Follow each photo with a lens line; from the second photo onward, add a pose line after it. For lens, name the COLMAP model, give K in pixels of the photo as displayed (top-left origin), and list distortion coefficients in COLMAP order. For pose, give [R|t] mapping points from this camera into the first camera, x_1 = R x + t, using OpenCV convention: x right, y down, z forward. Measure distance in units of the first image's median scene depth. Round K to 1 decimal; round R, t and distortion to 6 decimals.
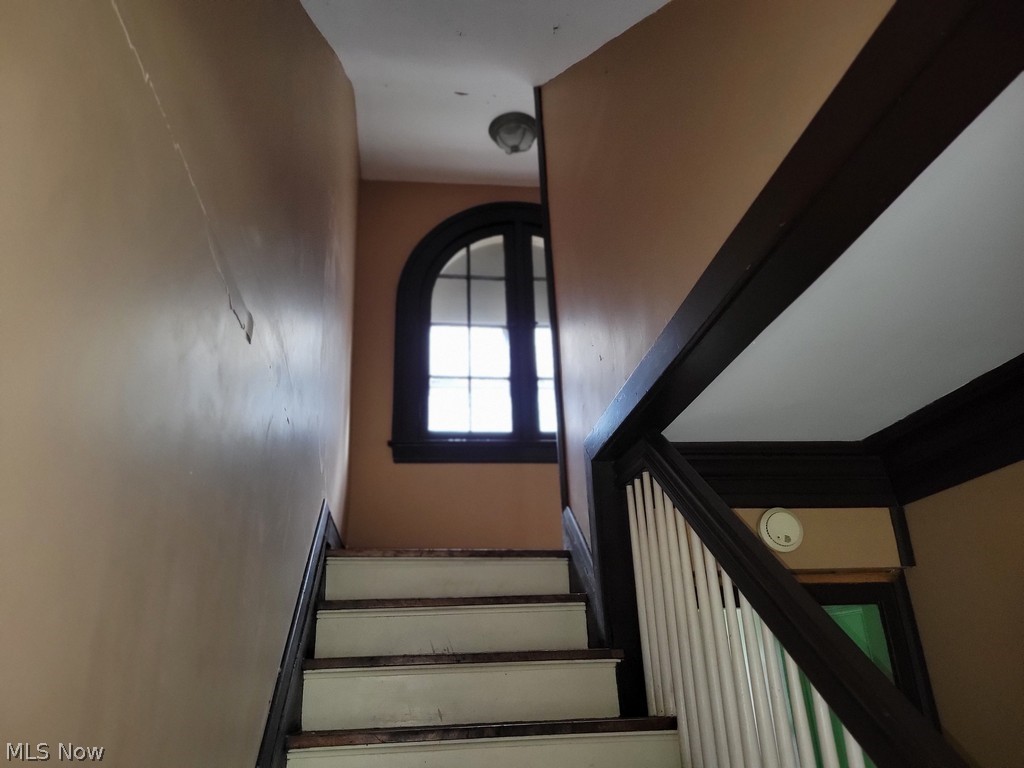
lens RADIAL K [[770.4, 0, 511.7], [0, 770.4, 380.5], [0, 0, 1]] dist [0.045457, 0.001024]
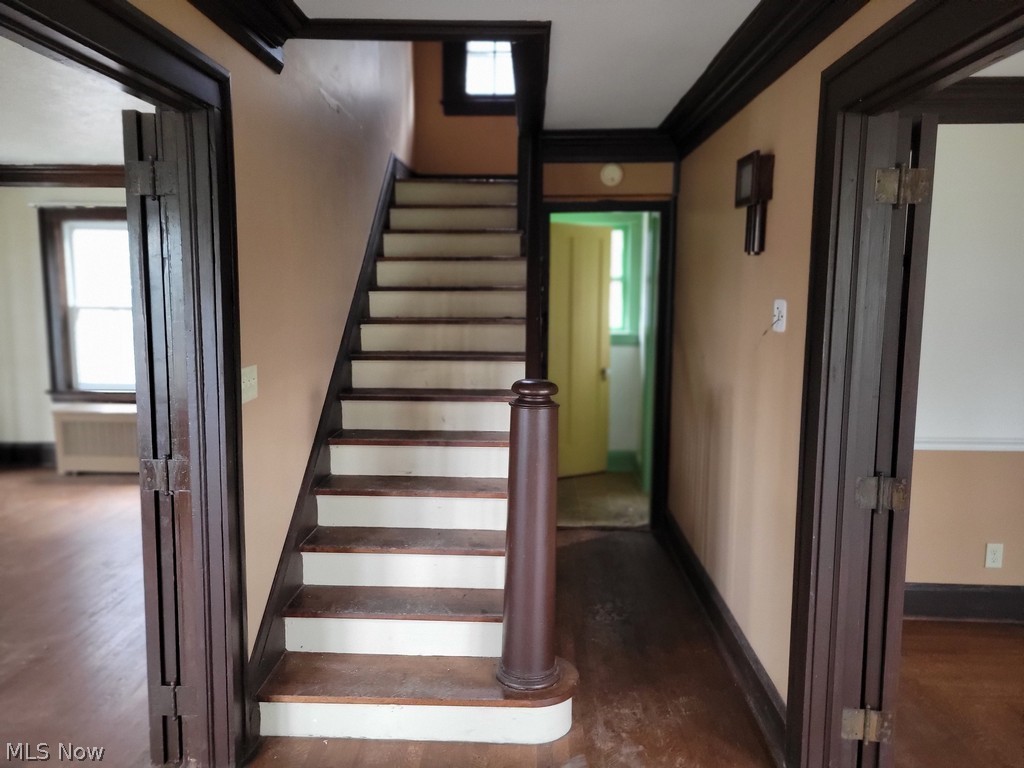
lens RADIAL K [[770.4, 0, 512.9], [0, 770.4, 382.2], [0, 0, 1]] dist [0.045457, 0.001024]
pose [[0.986715, 0.059887, -0.151022, 0.418716], [0.022799, 0.869337, 0.493693, -0.325942], [0.160855, -0.490577, 0.856423, -0.994382]]
